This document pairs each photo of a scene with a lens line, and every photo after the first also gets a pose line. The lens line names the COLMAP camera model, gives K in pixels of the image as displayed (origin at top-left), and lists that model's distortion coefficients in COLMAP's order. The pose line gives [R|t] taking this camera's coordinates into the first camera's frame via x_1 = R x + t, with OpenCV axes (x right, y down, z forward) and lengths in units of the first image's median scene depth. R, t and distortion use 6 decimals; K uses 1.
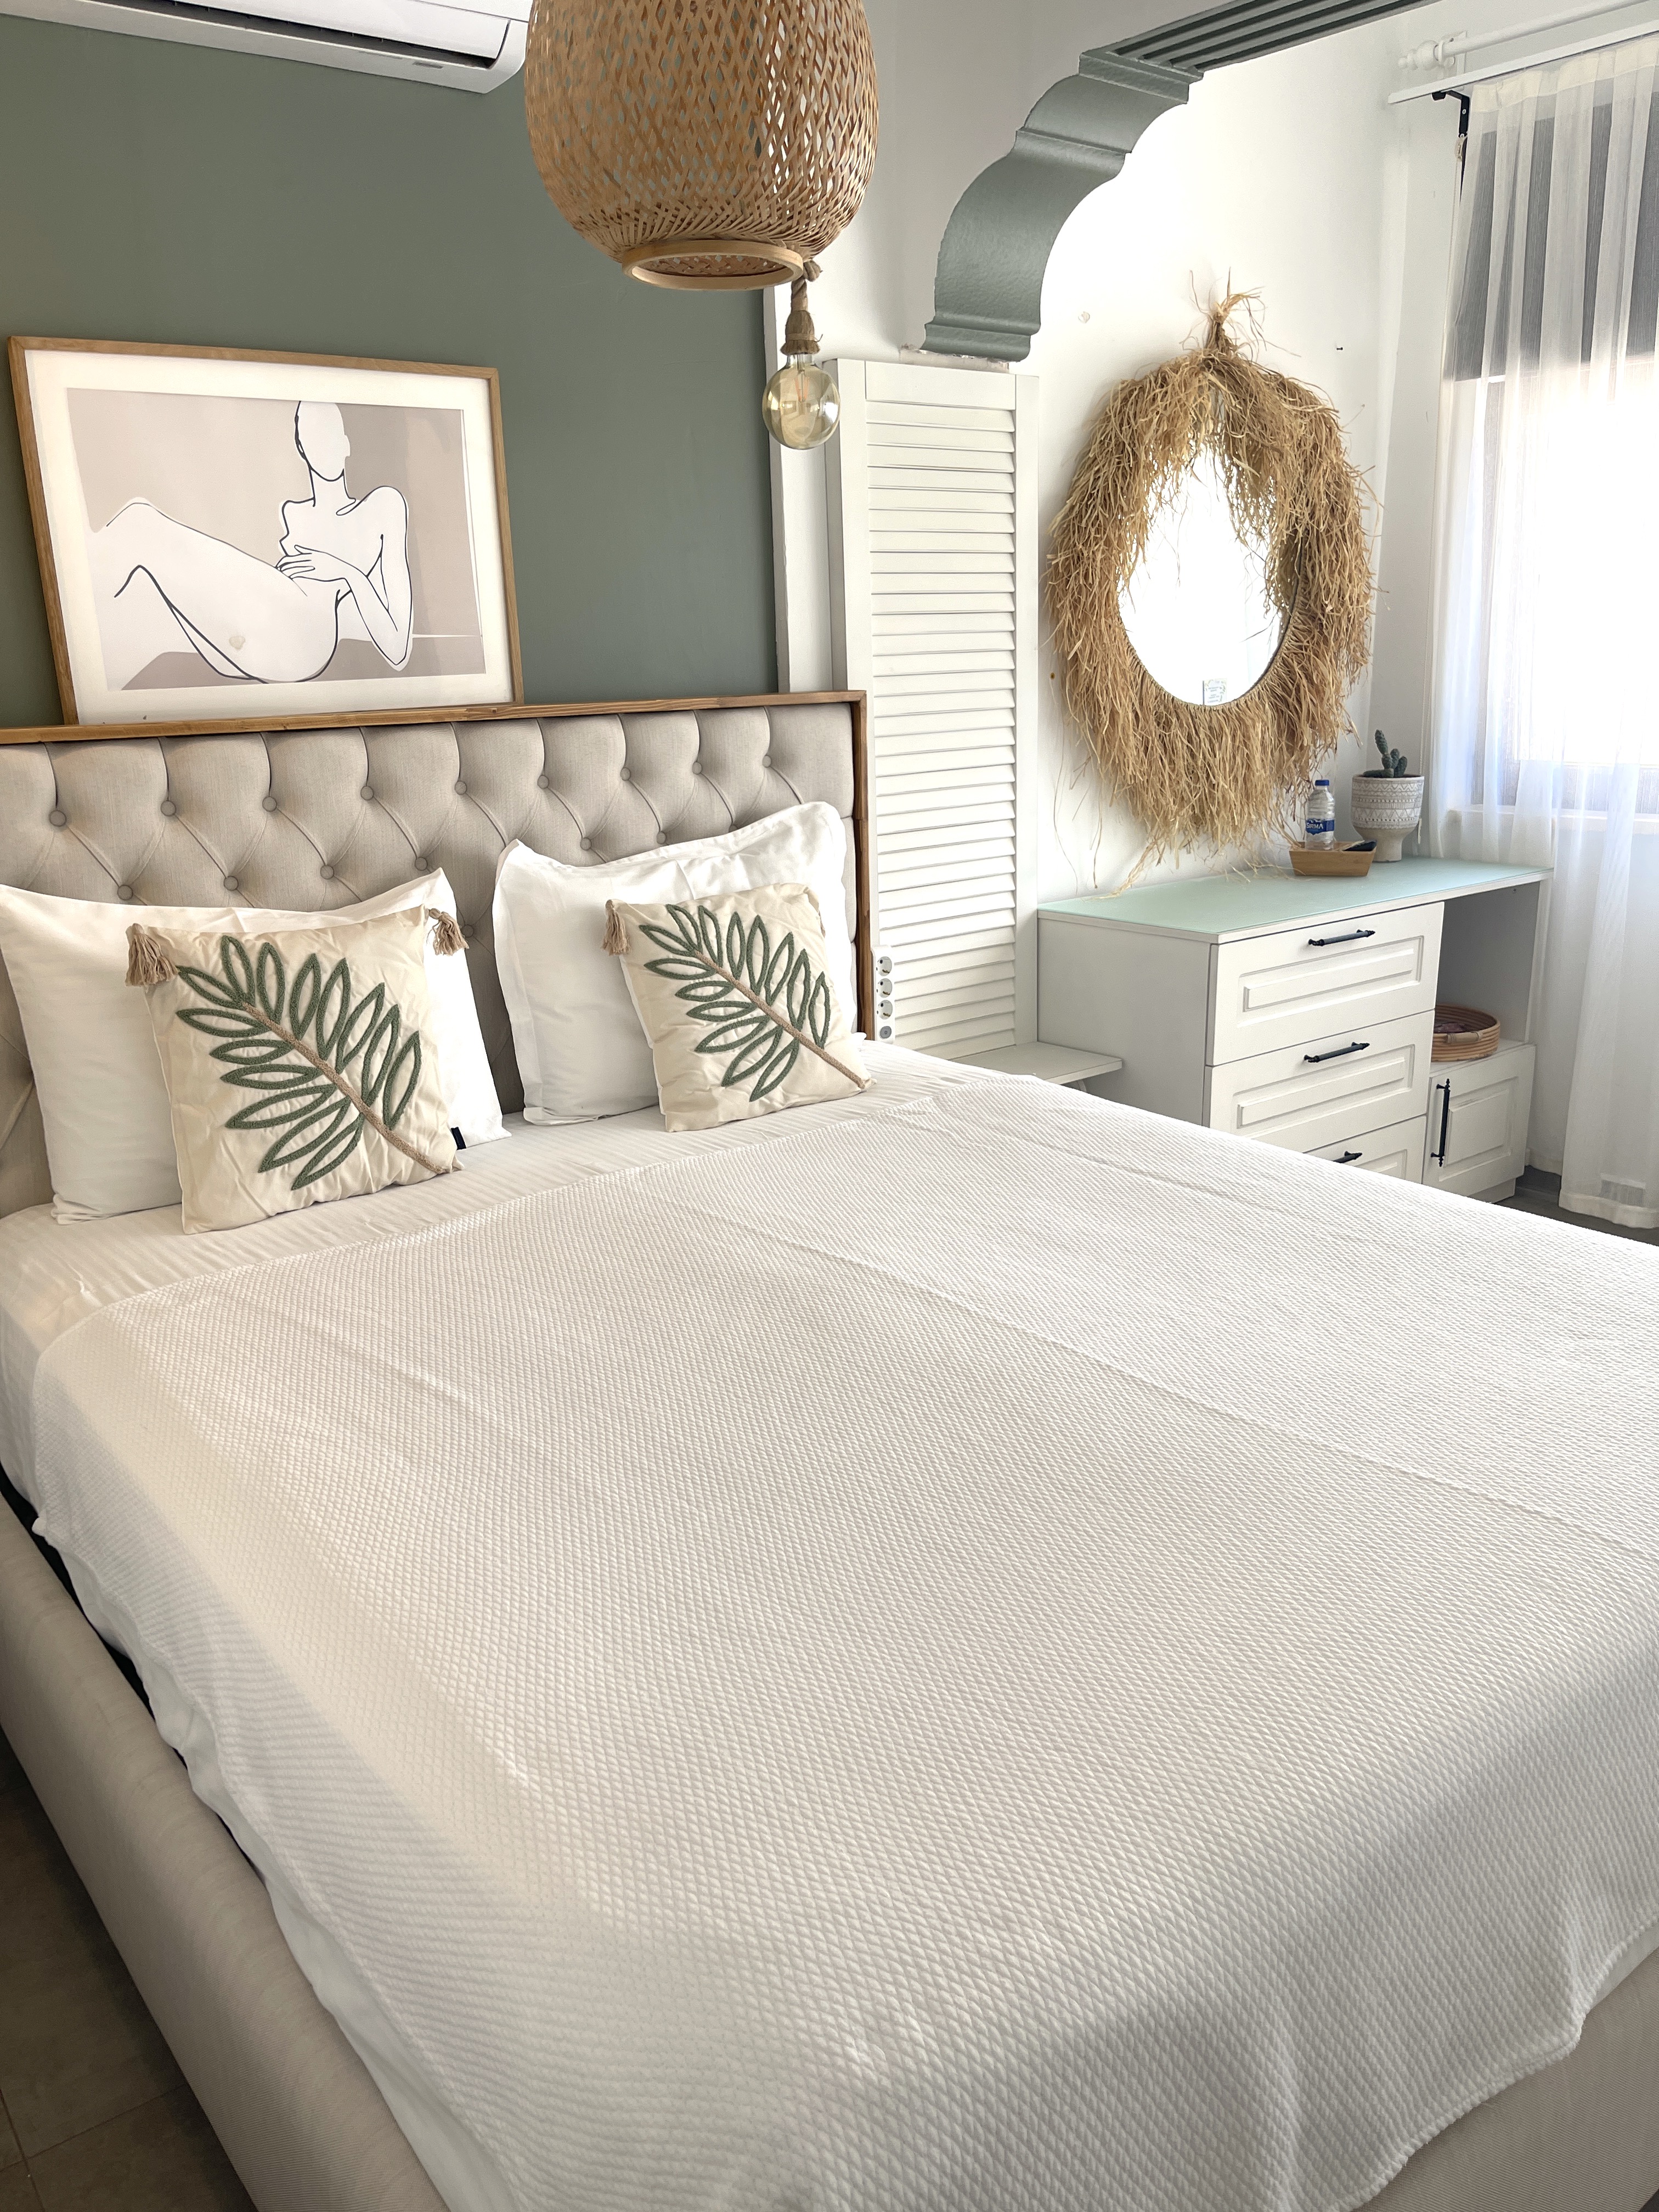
lens RADIAL K [[1685.0, 0, 826.8], [0, 1685.0, 1161.2], [0, 0, 1]] dist [0.081061, -0.082174]
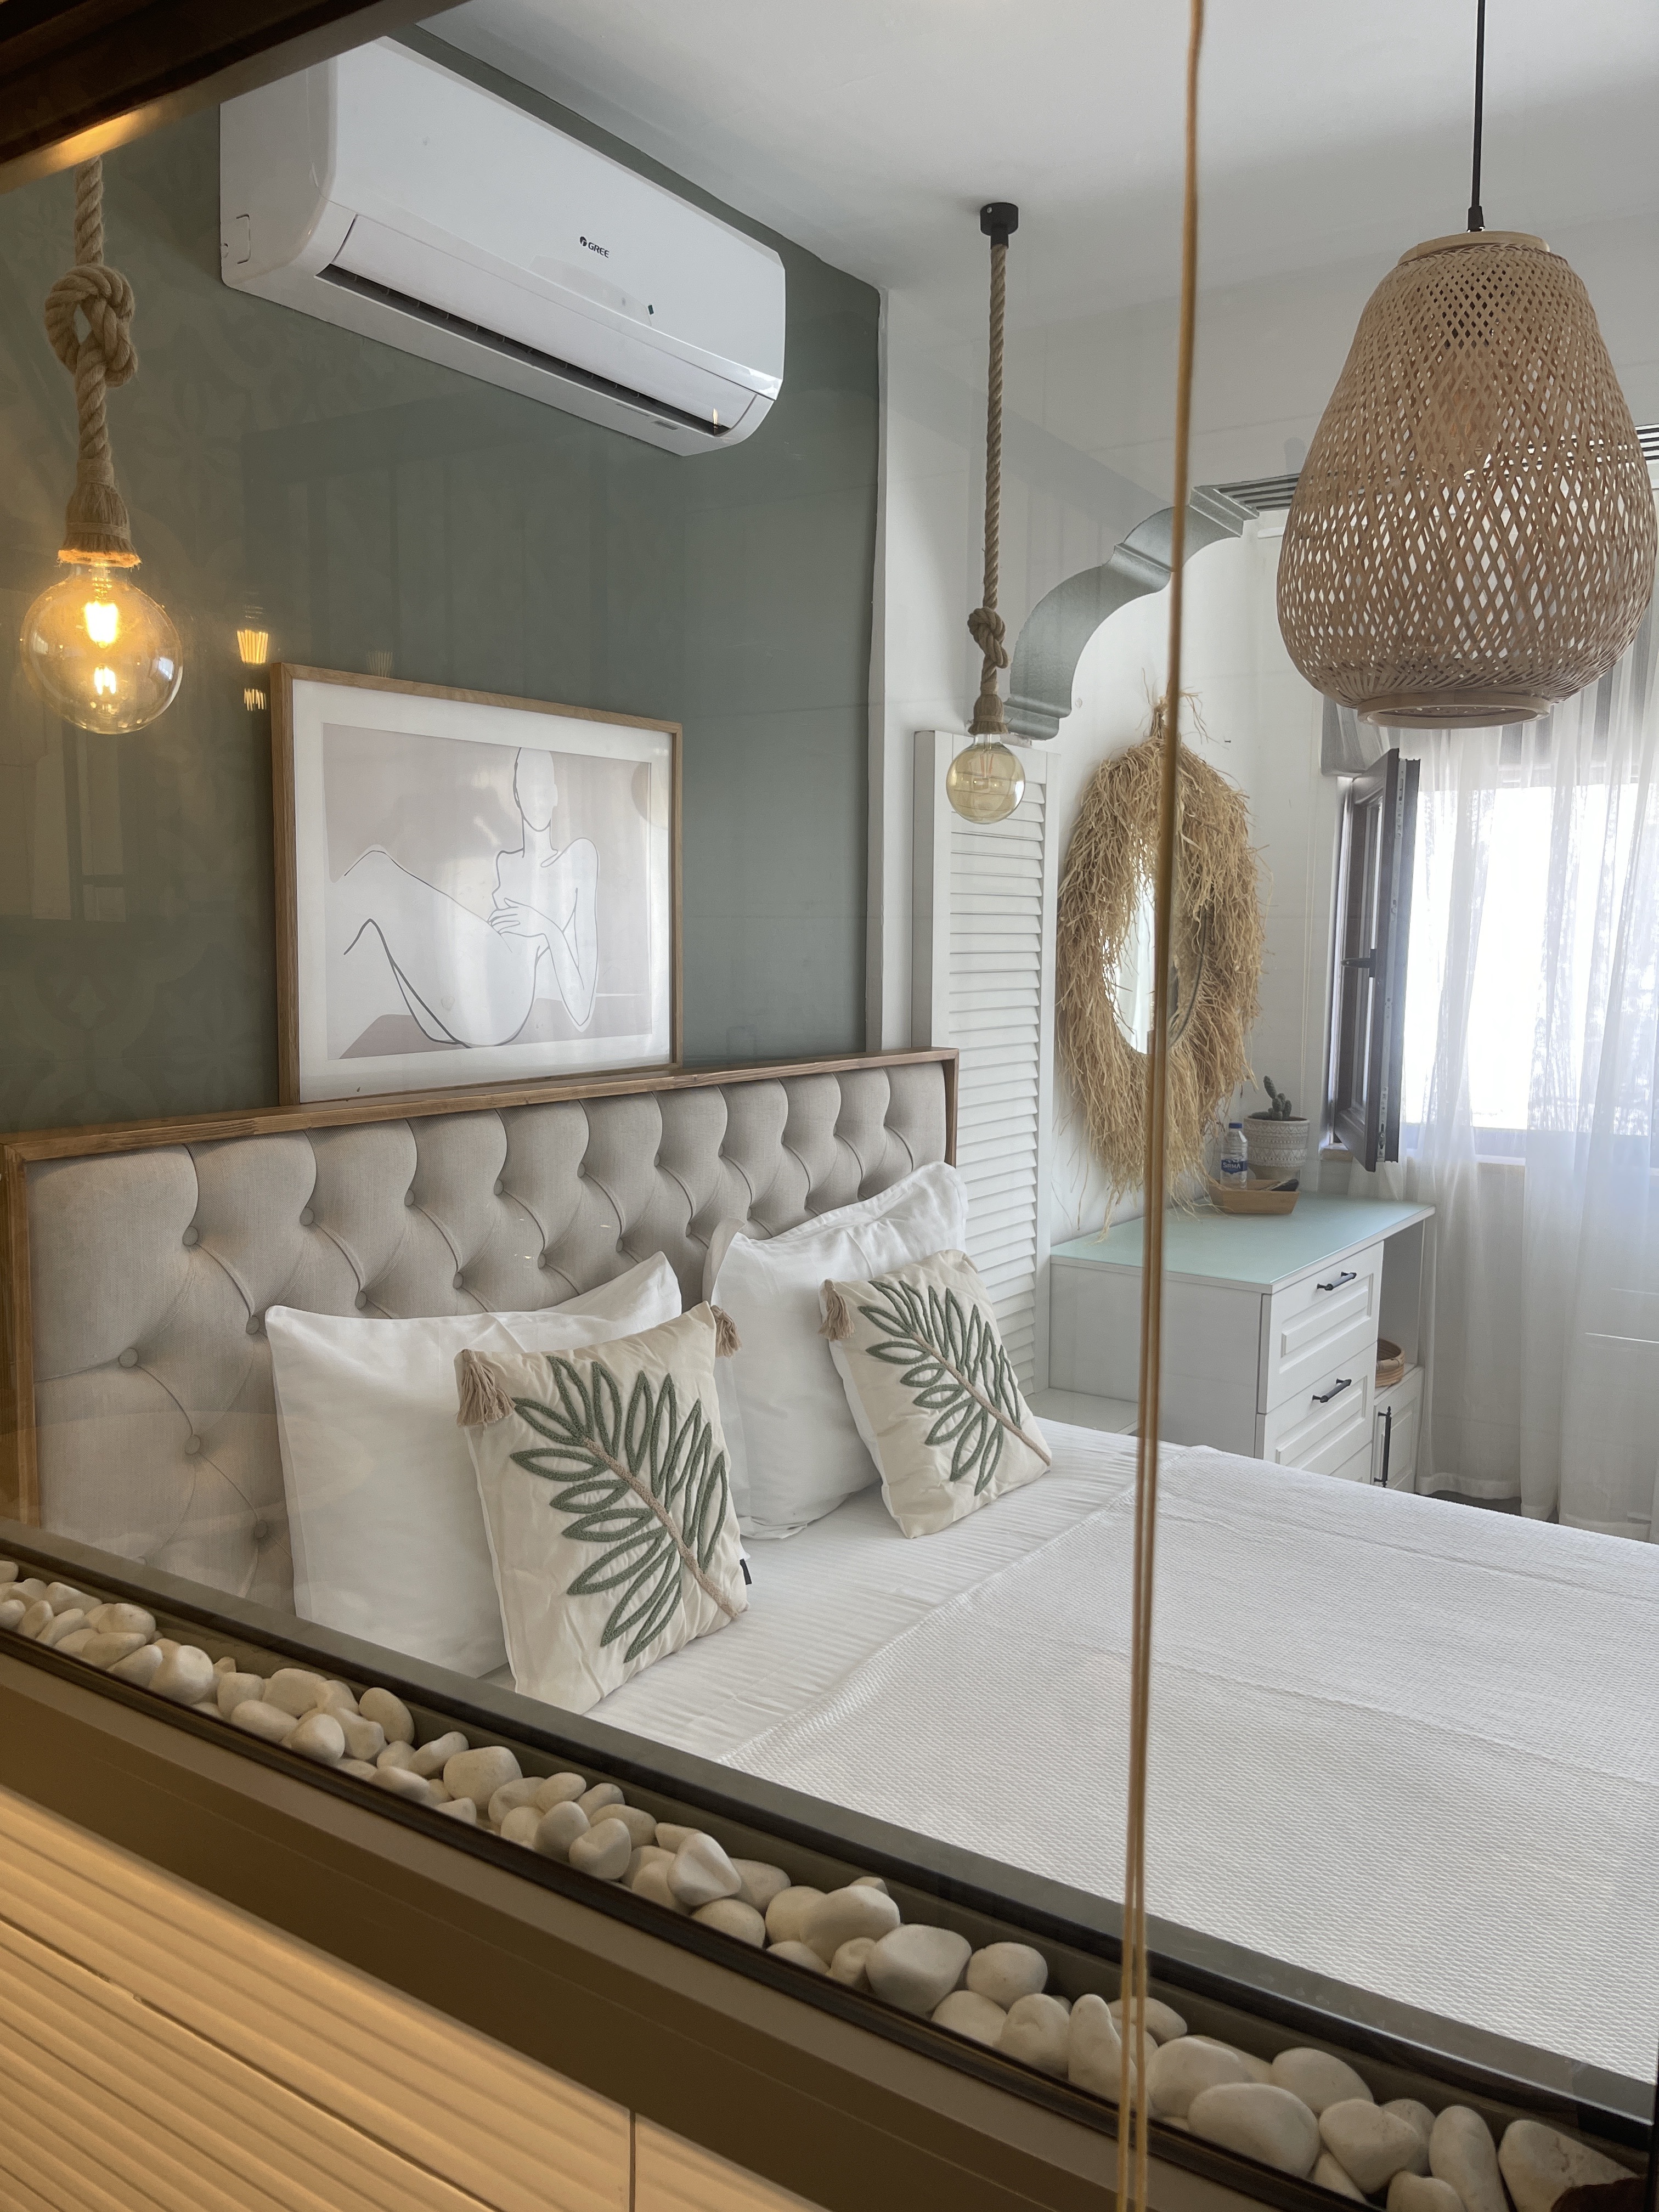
lens RADIAL K [[1685.0, 0, 826.8], [0, 1685.0, 1161.2], [0, 0, 1]] dist [0.081061, -0.082174]
pose [[0.952192, -0.003706, 0.305477, -0.406300], [0.053523, 0.986484, -0.154867, -0.077701], [-0.300775, 0.163813, 0.939521, 0.139779]]
